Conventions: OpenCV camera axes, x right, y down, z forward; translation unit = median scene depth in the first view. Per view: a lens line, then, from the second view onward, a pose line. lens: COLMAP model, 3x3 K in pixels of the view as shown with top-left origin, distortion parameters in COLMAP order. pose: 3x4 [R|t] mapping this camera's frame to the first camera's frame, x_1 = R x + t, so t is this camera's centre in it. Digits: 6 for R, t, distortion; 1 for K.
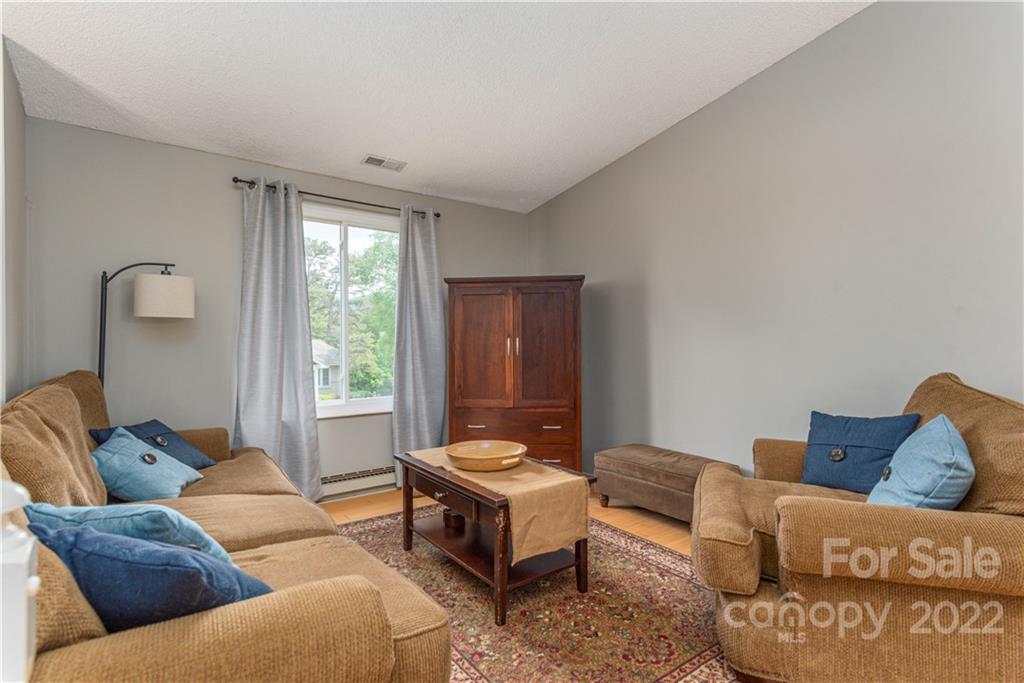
lens RADIAL K [[523.2, 0, 503.6], [0, 523.2, 341.2], [0, 0, 1]] dist [0.000608, -0.000003]
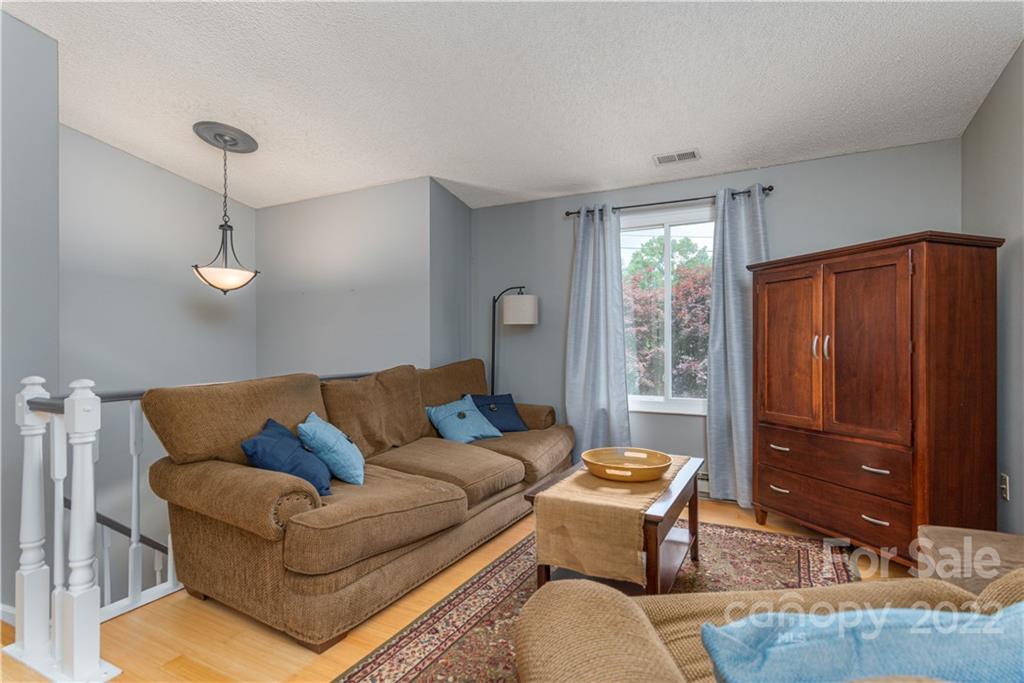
lens RADIAL K [[523.2, 0, 503.6], [0, 523.2, 341.2], [0, 0, 1]] dist [0.000608, -0.000003]
pose [[0.397339, 0.000691, -0.917672, 0.511358], [0.004045, 0.999989, 0.002505, -0.002110], [0.917663, -0.004707, 0.397331, 0.303642]]
